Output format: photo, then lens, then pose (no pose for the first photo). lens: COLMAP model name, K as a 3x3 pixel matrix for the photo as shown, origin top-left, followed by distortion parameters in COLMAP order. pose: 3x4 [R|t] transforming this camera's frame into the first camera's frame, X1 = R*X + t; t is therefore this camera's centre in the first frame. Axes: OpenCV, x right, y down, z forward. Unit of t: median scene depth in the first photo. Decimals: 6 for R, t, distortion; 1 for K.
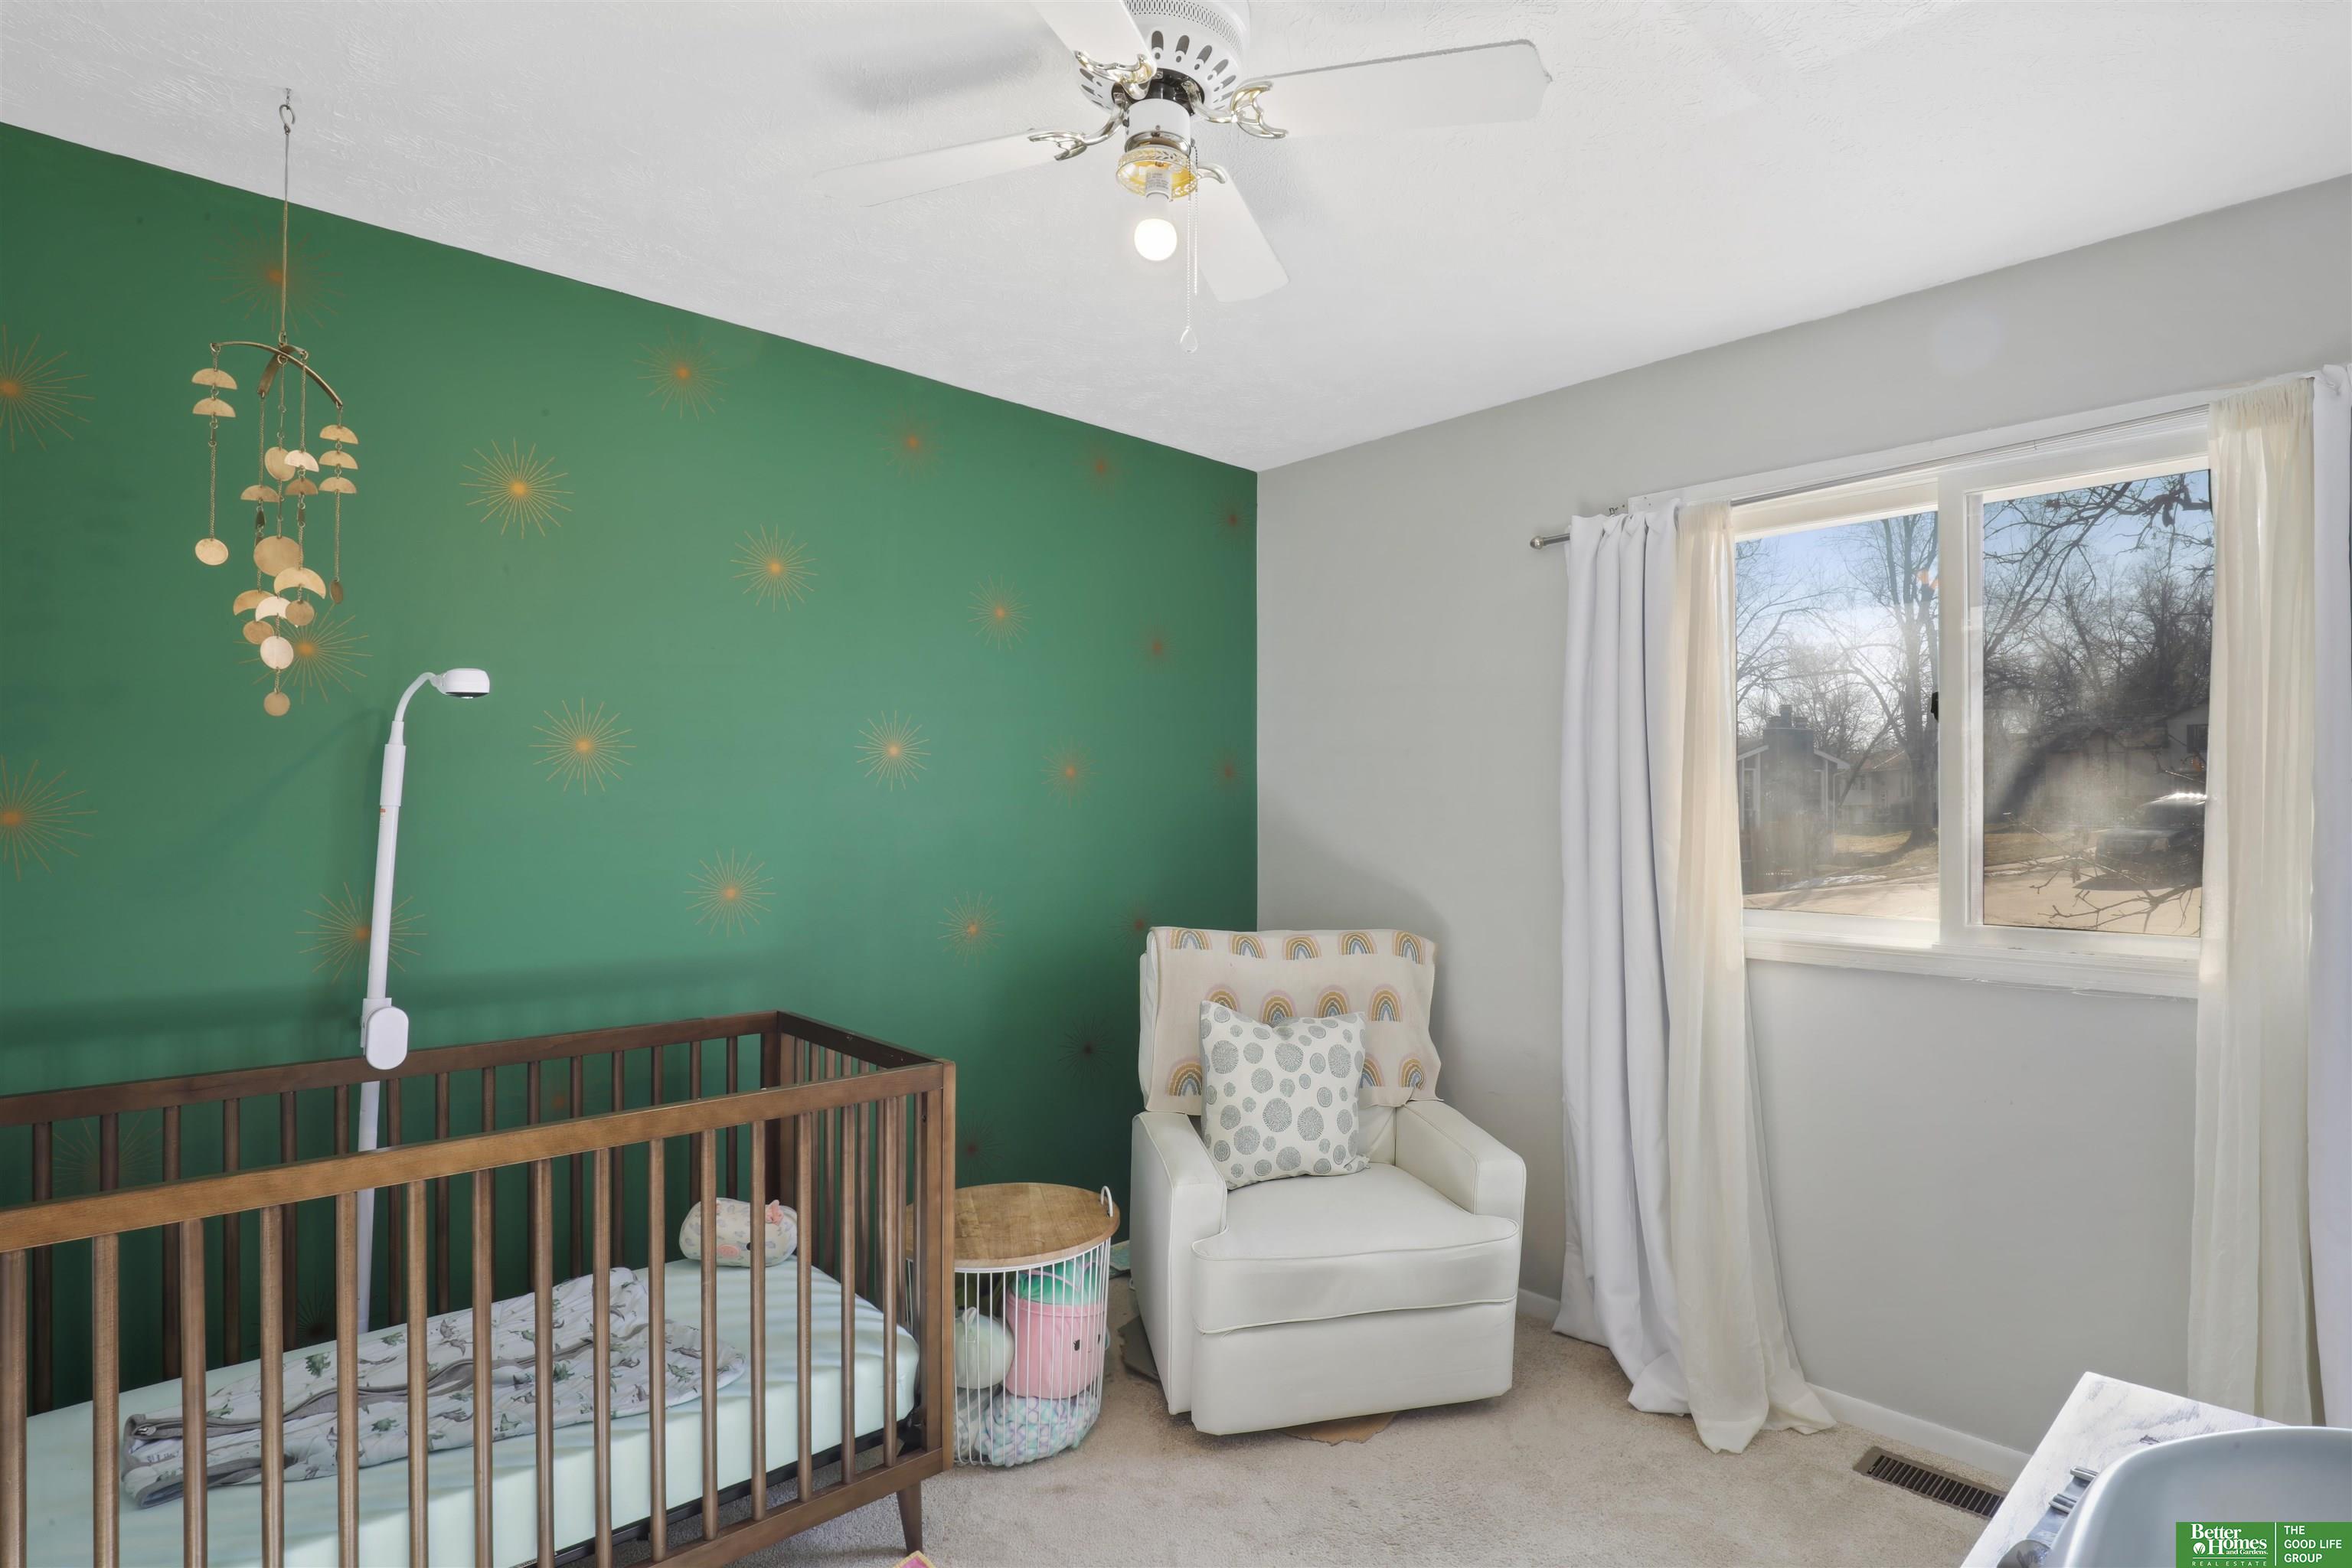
lens RADIAL K [[1194.7, 0, 1186.2], [0, 1194.7, 812.5], [0, 0, 1]] dist [-0.012374, 0.000182]
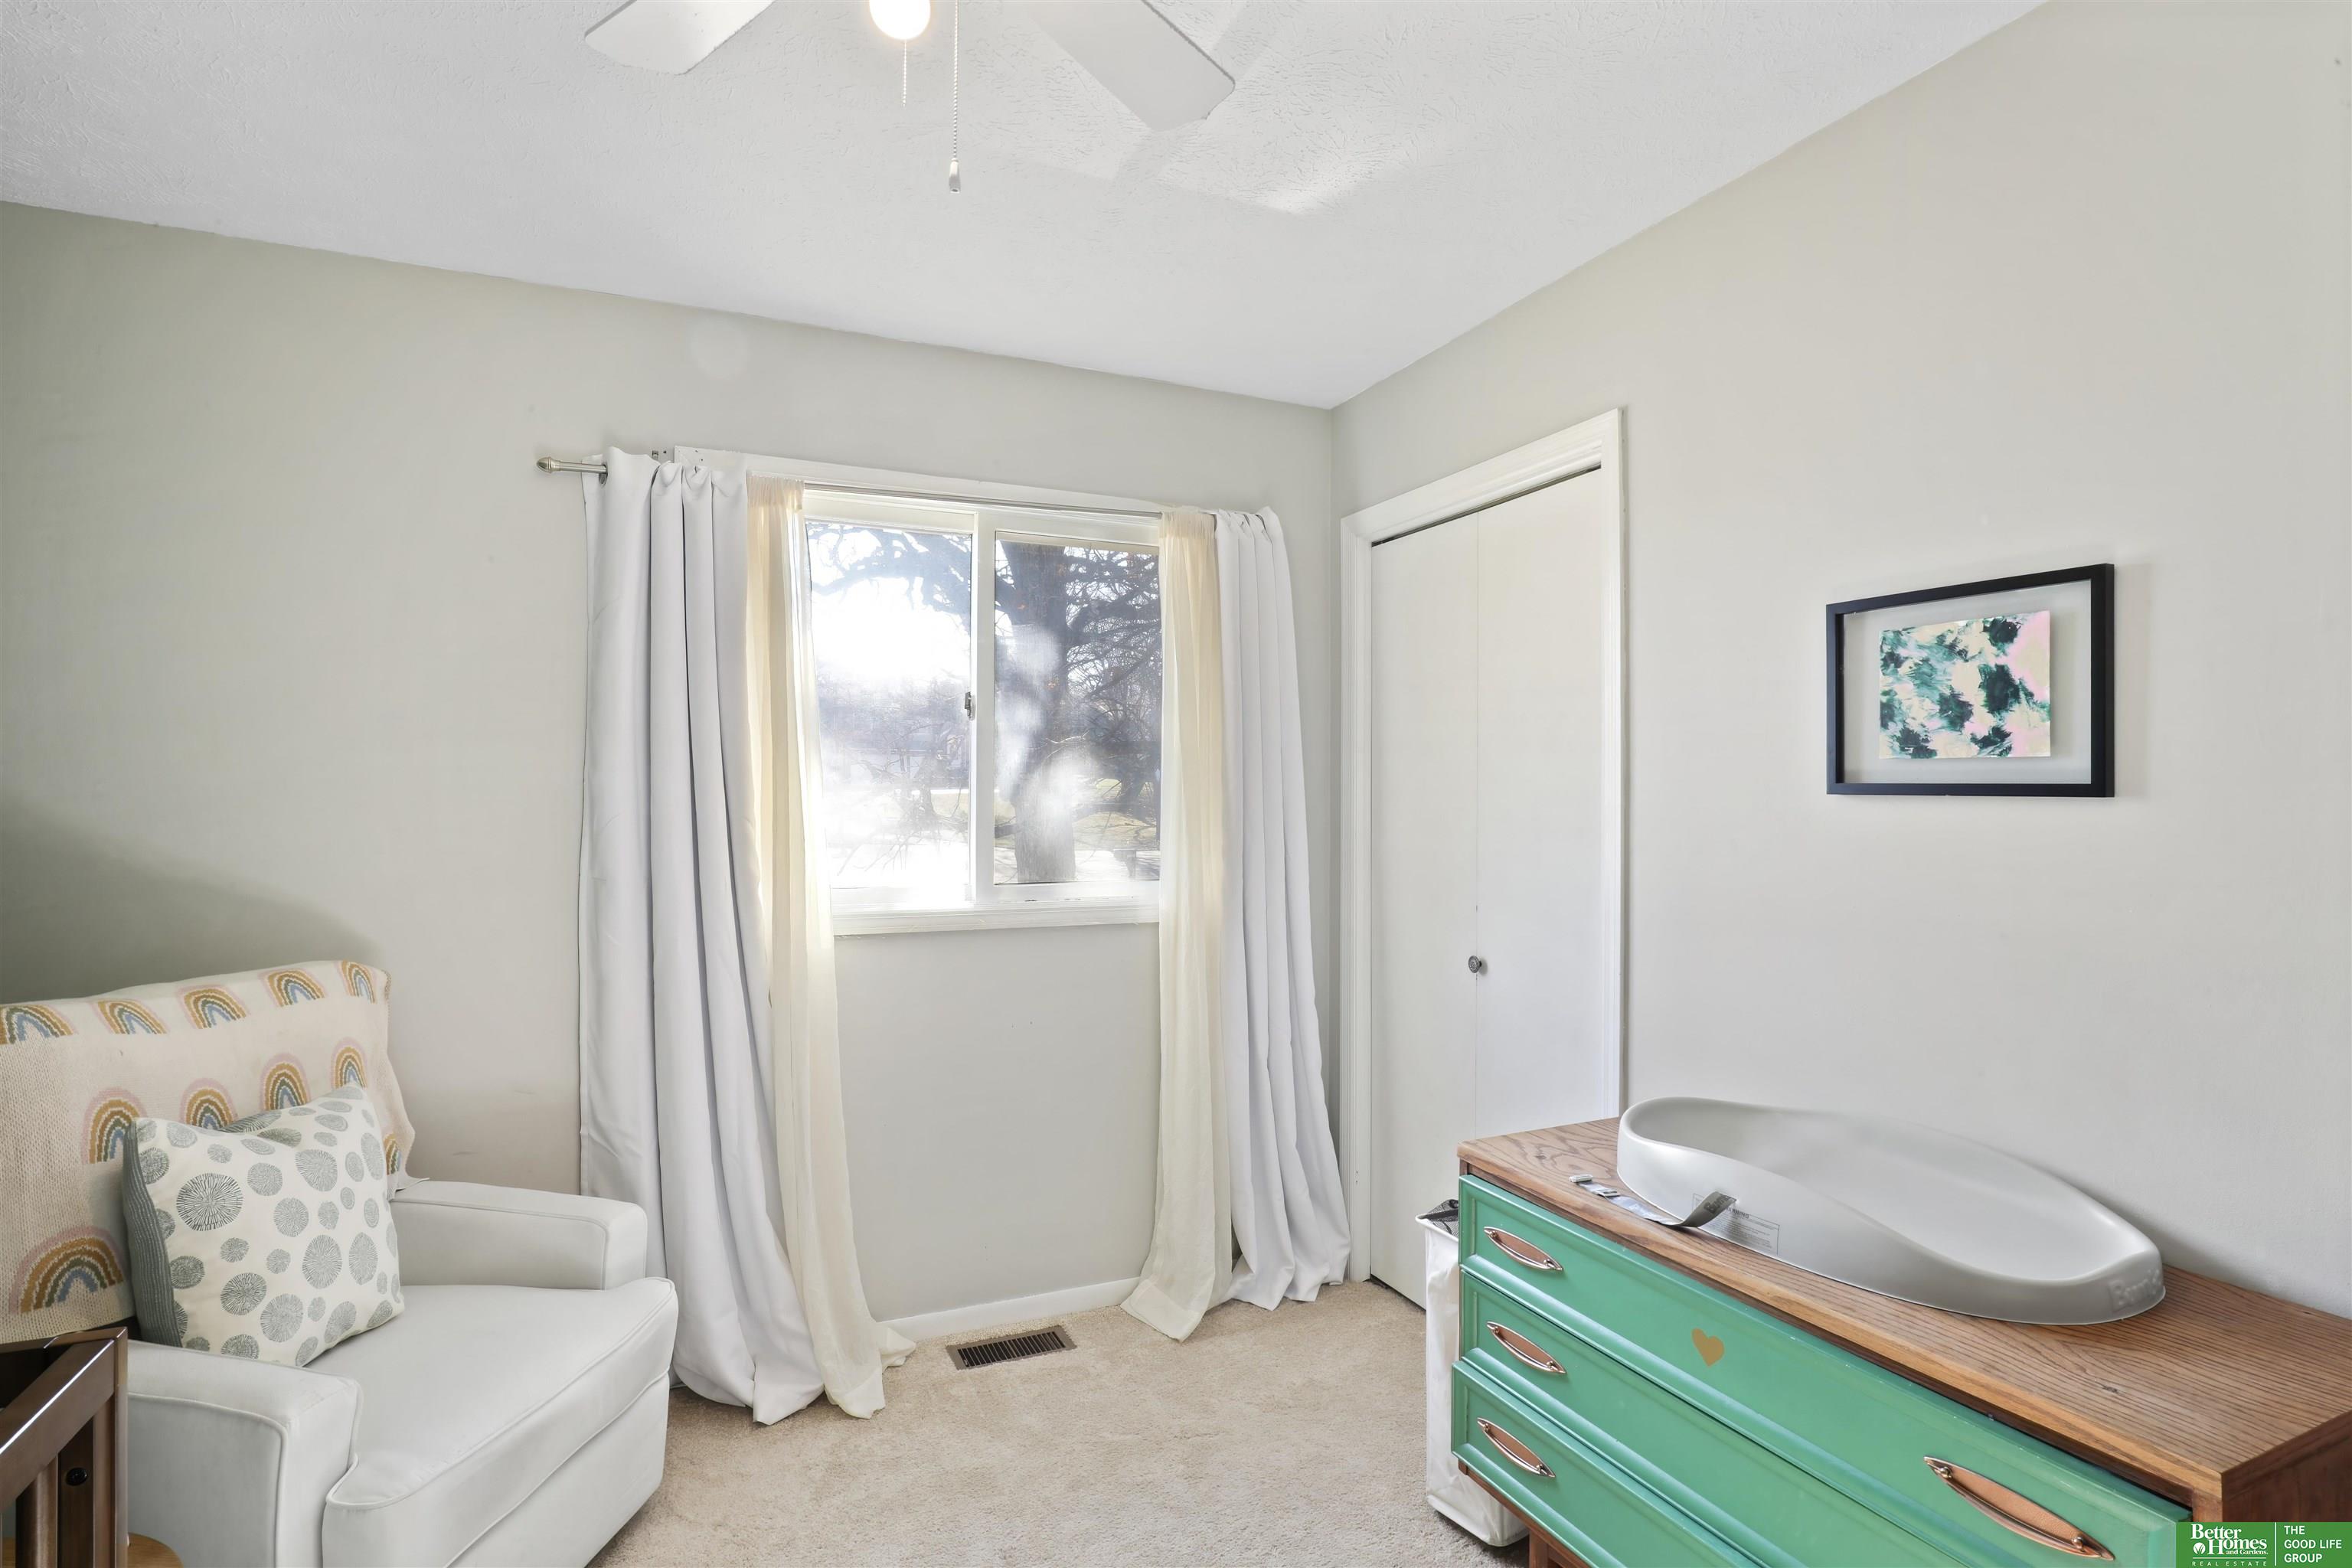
lens RADIAL K [[1194.7, 0, 1186.2], [0, 1194.7, 812.5], [0, 0, 1]] dist [-0.012374, 0.000182]
pose [[0.333338, -0.011866, 0.942733, -0.369676], [-0.000613, 0.999918, 0.012802, 0.002164], [-0.942807, -0.004845, 0.333303, 0.347776]]
